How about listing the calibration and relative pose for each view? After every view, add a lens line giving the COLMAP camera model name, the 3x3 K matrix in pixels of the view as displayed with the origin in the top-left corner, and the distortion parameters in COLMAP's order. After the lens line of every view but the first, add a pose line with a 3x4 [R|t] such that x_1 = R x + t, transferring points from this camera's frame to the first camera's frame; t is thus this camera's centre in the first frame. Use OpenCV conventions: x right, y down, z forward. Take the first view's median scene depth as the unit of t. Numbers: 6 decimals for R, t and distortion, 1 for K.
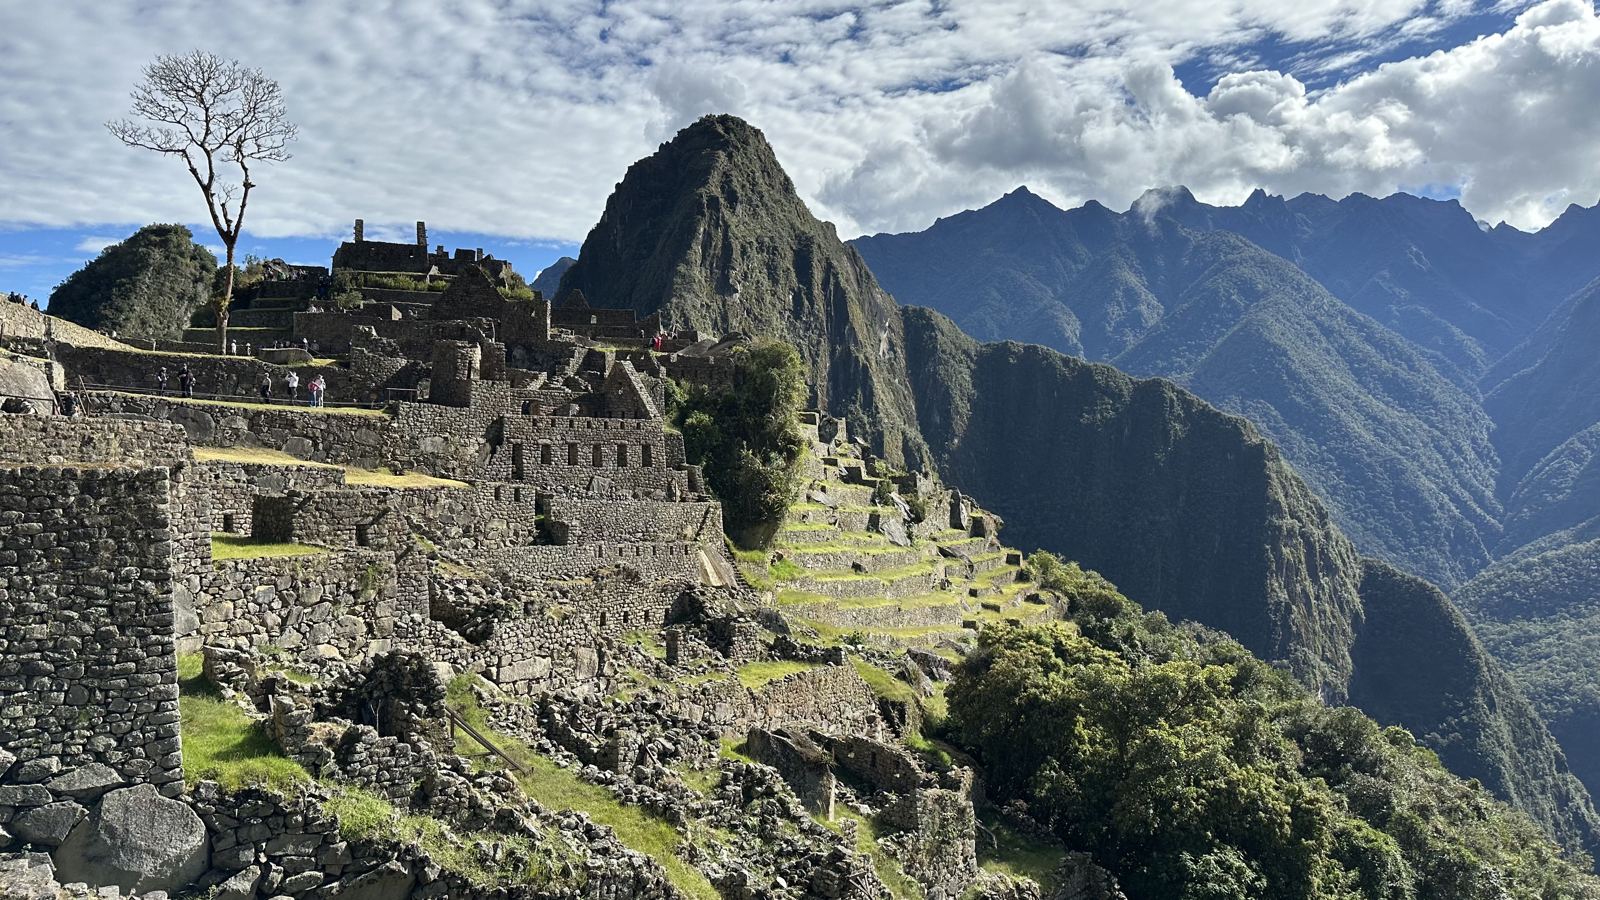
lens RADIAL K [[1282.2, 0, 740.1], [0, 1282.2, 420.9], [0, 0, 1]] dist [0.035959, -0.037474]
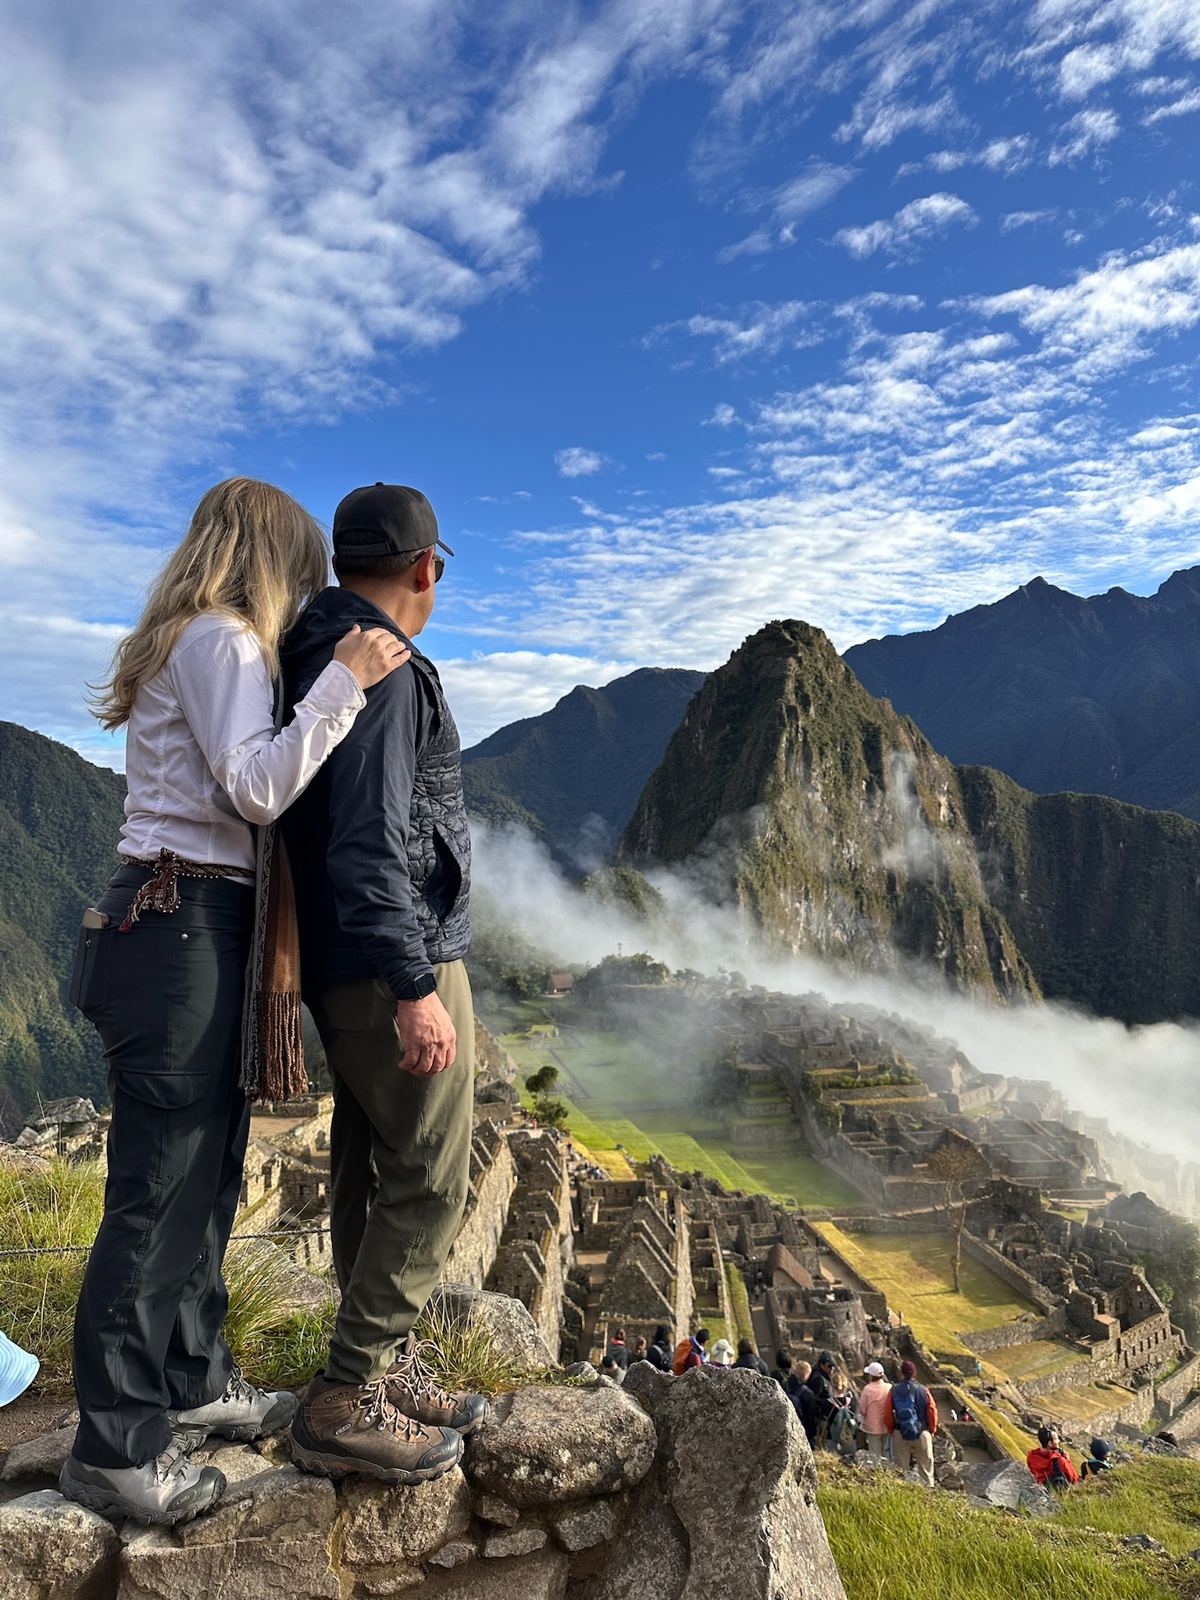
lens RADIAL K [[1251.2, 0, 544.7], [0, 1251.2, 785.1], [0, 0, 1]] dist [0.105912, -0.127217]
pose [[0.985708, -0.049009, -0.161178, -0.052994], [0.042820, 0.998214, -0.041653, -0.062839], [0.162931, 0.034156, 0.986046, -0.091836]]
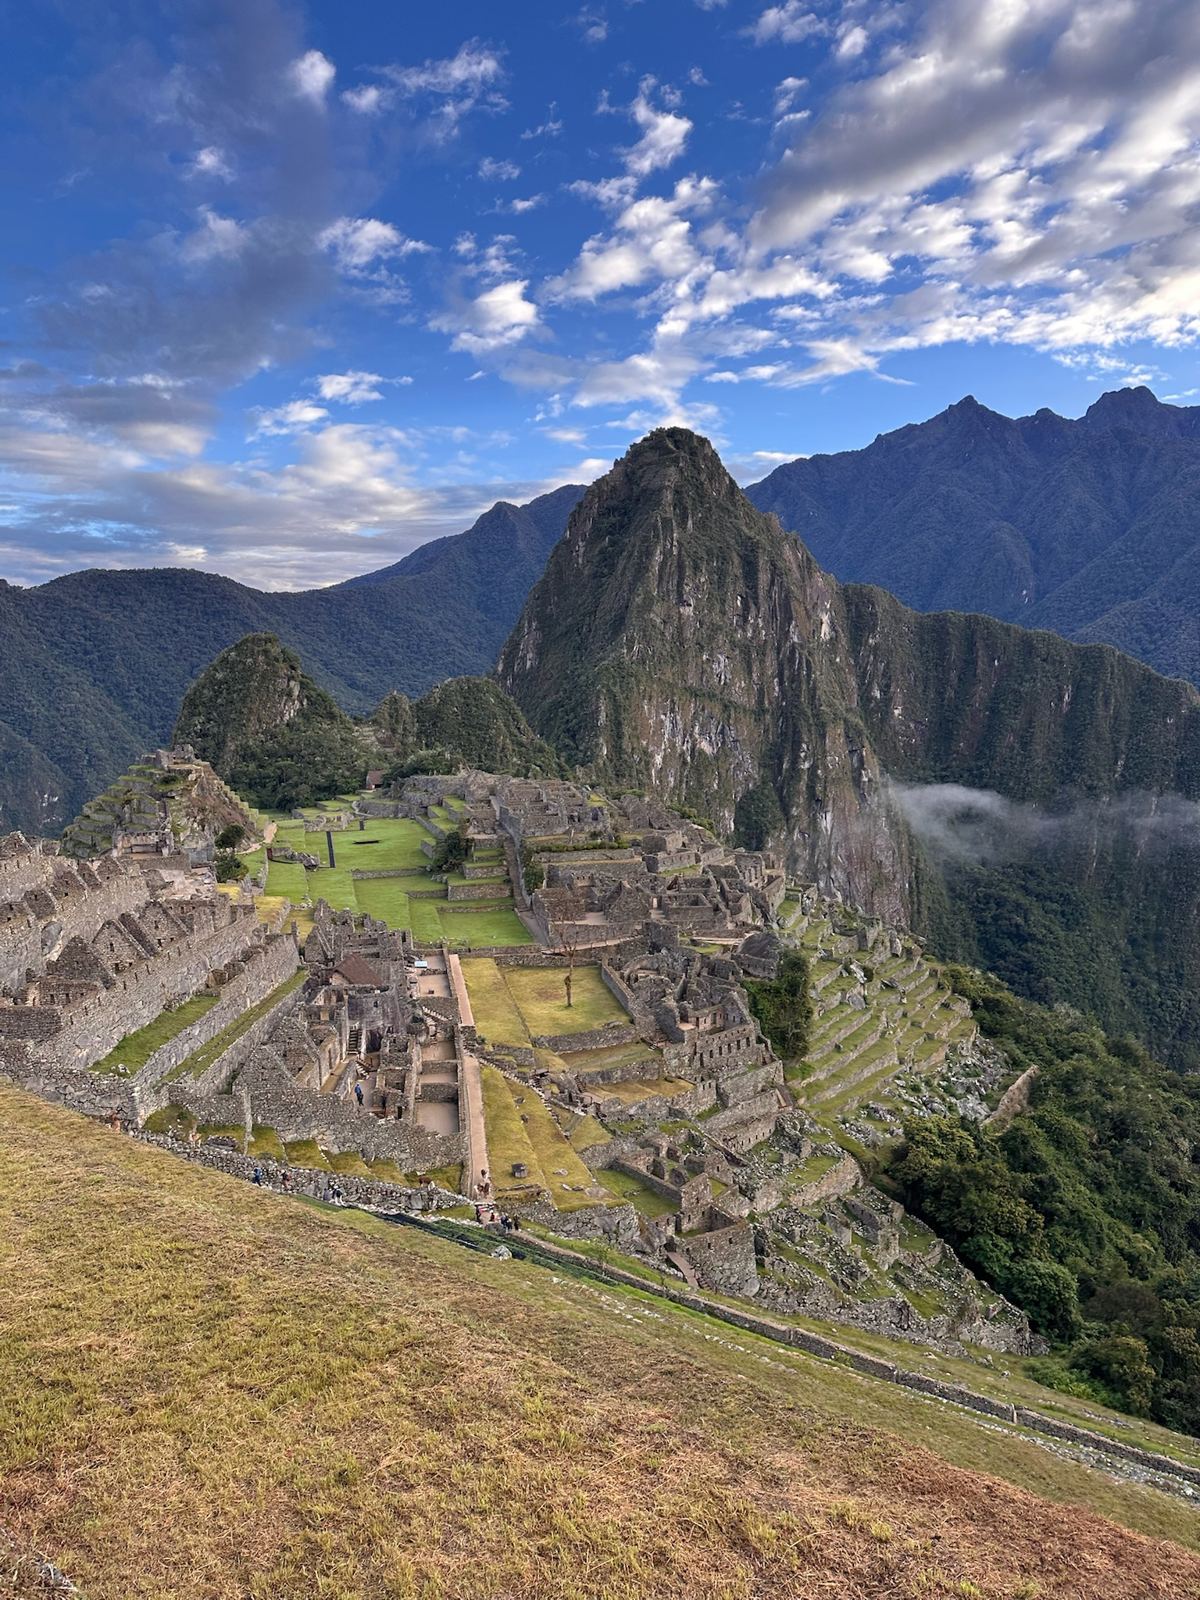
lens RADIAL K [[1251.2, 0, 525.9], [0, 1251.2, 794.3], [0, 0, 1]] dist [0.105912, -0.127217]
pose [[0.992579, -0.020672, -0.119831, -0.014946], [0.033619, 0.993685, 0.107050, -0.052409], [0.116862, -0.110284, 0.987006, -0.094013]]
